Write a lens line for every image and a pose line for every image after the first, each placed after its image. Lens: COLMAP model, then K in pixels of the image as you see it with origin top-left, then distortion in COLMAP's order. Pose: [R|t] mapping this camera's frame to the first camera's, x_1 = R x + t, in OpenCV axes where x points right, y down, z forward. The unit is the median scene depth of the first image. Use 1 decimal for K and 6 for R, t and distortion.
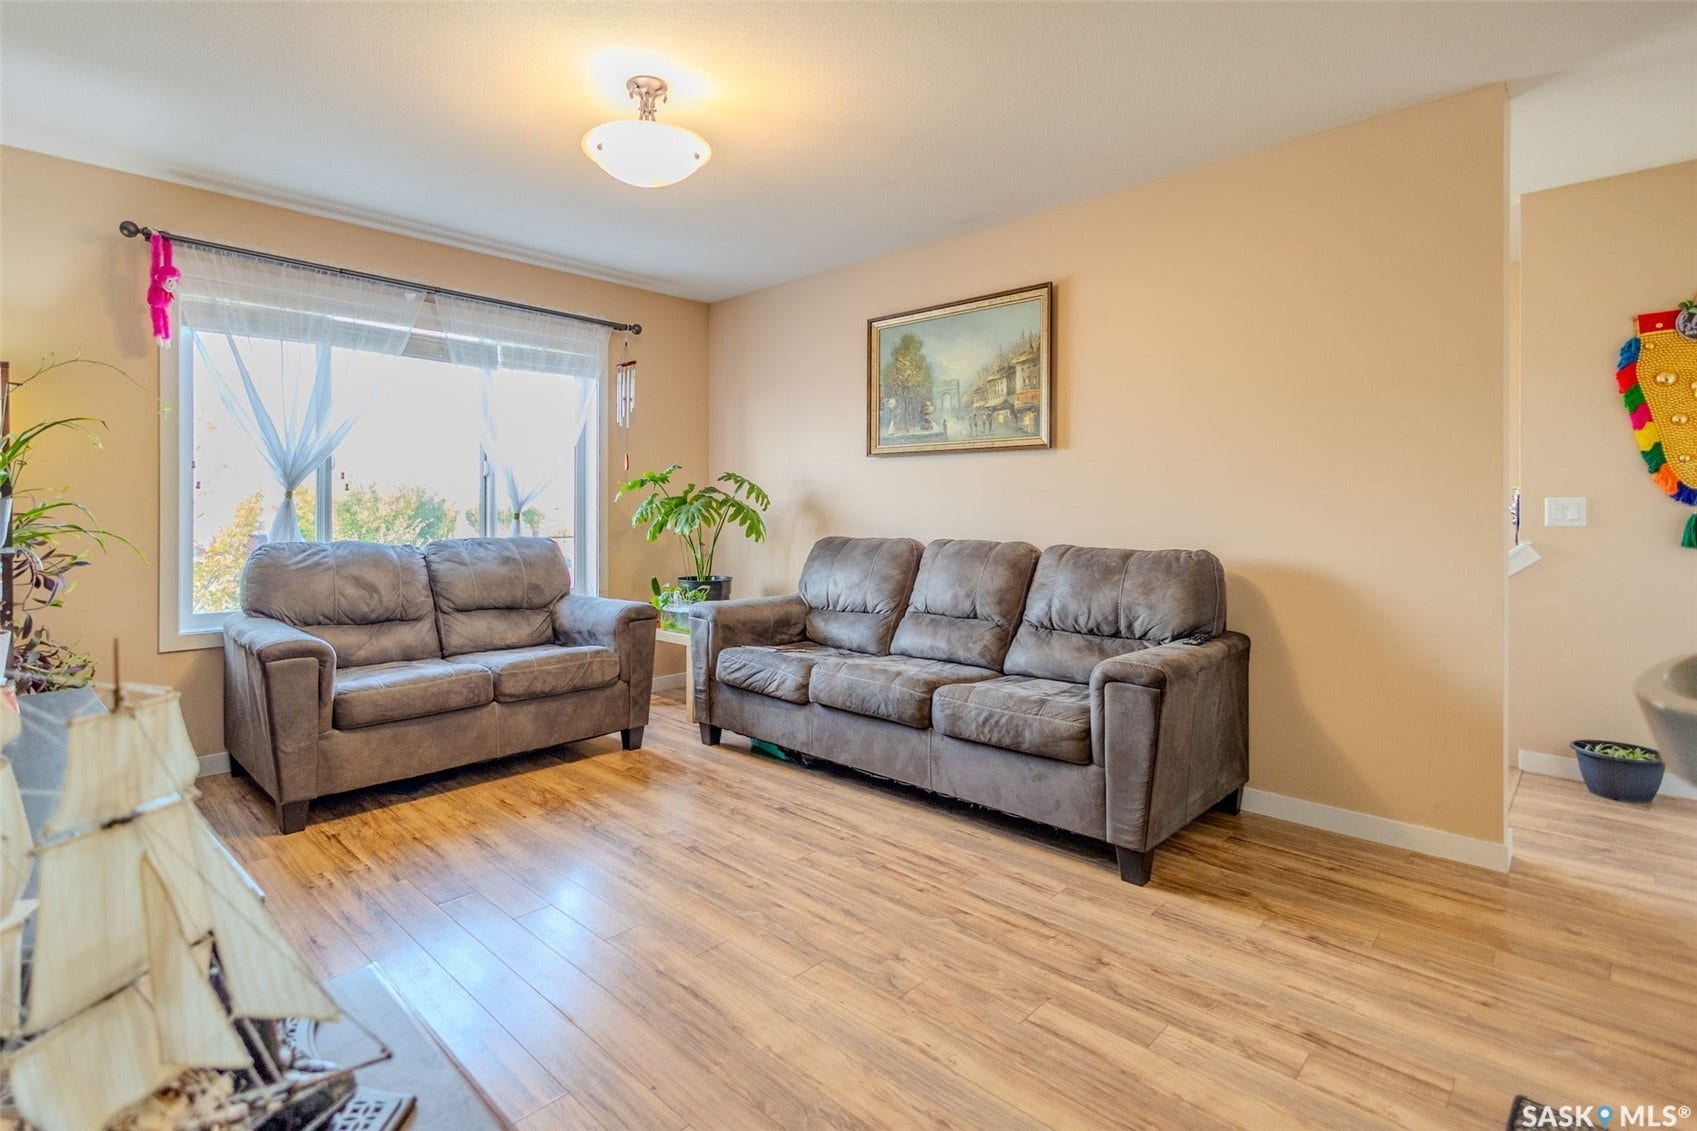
lens RADIAL K [[790.8, 0, 844.3], [0, 790.8, 525.1], [0, 0, 1]] dist [0.001534, -0.000167]
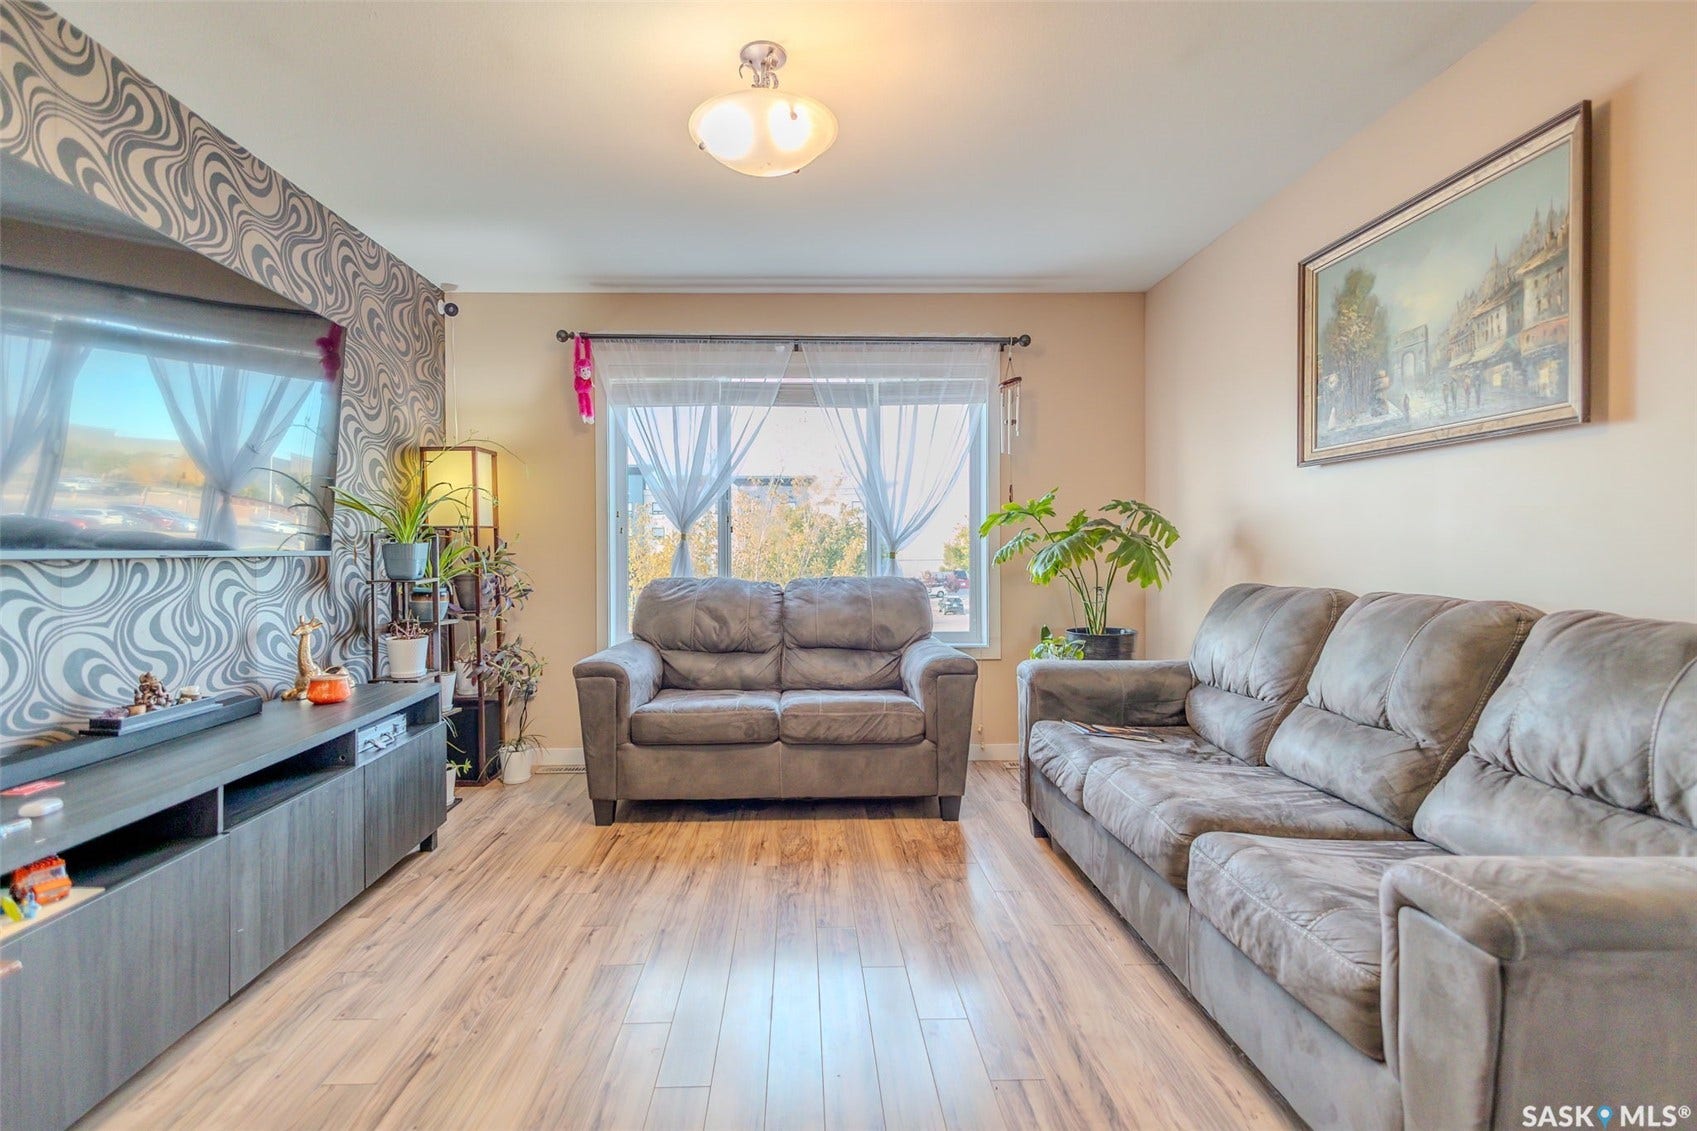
lens RADIAL K [[813.1, 0, 844.7], [0, 813.1, 568.0], [0, 0, 1]] dist [0.003510, -0.001094]
pose [[0.717063, 0.010363, -0.696931, 0.284331], [-0.006383, 0.999945, 0.008302, -0.003464], [0.696979, -0.001505, 0.717090, 0.277676]]
